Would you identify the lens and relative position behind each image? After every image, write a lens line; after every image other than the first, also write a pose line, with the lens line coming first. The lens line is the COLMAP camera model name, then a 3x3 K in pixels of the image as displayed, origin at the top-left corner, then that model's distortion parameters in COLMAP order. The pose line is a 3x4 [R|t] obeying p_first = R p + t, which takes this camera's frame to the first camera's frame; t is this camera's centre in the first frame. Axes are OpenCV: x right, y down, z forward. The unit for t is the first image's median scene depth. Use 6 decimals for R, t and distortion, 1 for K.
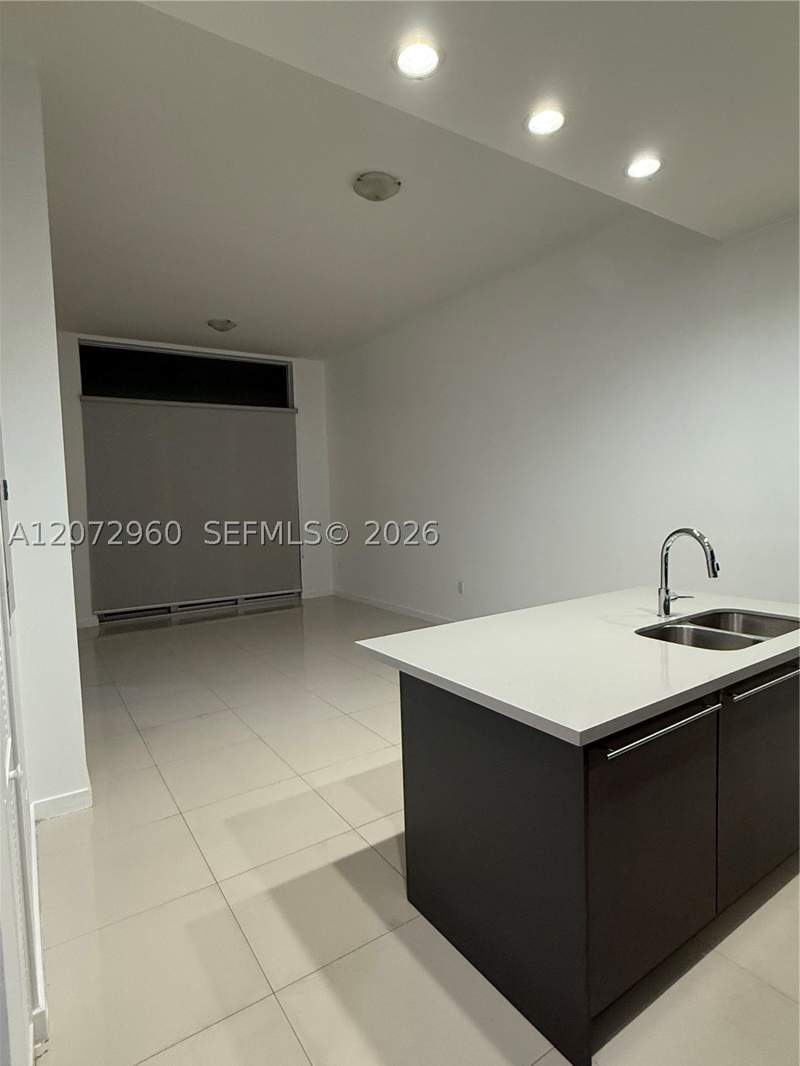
lens RADIAL K [[573.7, 0, 400.0], [0, 573.7, 533.0], [0, 0, 1]] dist [-0.001190, 0.000038]
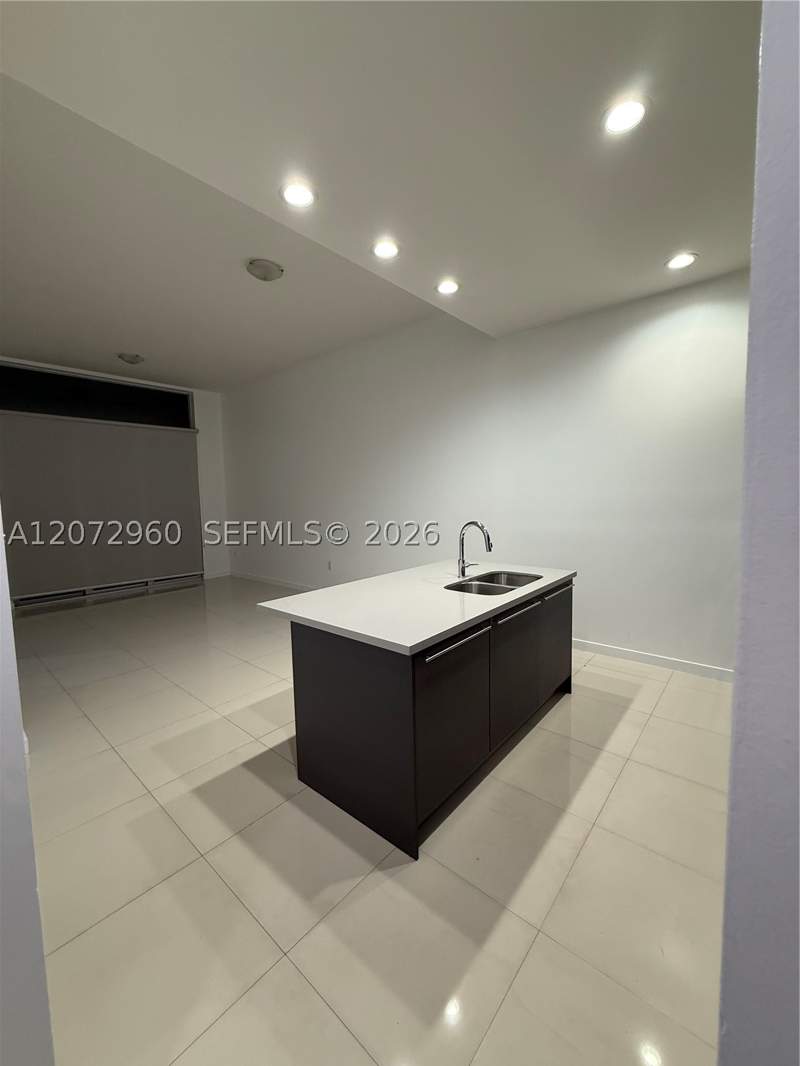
lens RADIAL K [[425.3, 0, 400.0], [0, 425.3, 533.0], [0, 0, 1]] dist [0.000215, -0.000023]
pose [[0.962625, -0.013212, 0.270516, -0.017306], [0.009258, 0.999831, 0.015887, 0.003287], [-0.270680, -0.012789, 0.962584, -0.076612]]
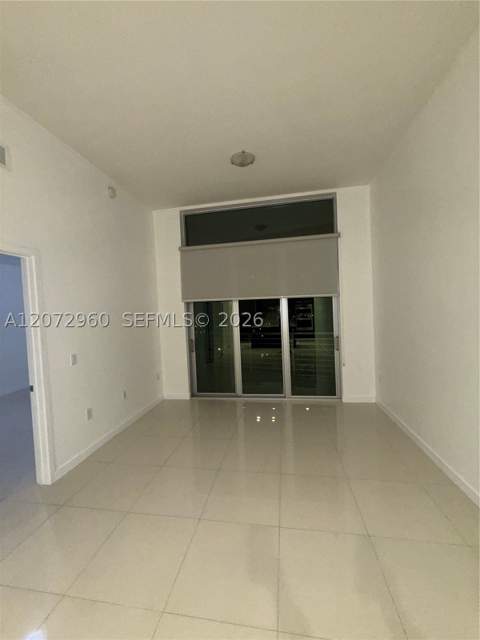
lens RADIAL K [[255.4, 0, 240.0], [0, 255.4, 320.0], [0, 0, 1]] dist [0.000215, -0.000023]
pose [[0.738229, 0.015277, -0.674377, 0.037999], [-0.023378, 0.999722, -0.002943, -0.109750], [0.674145, 0.017938, 0.738381, 1.333005]]
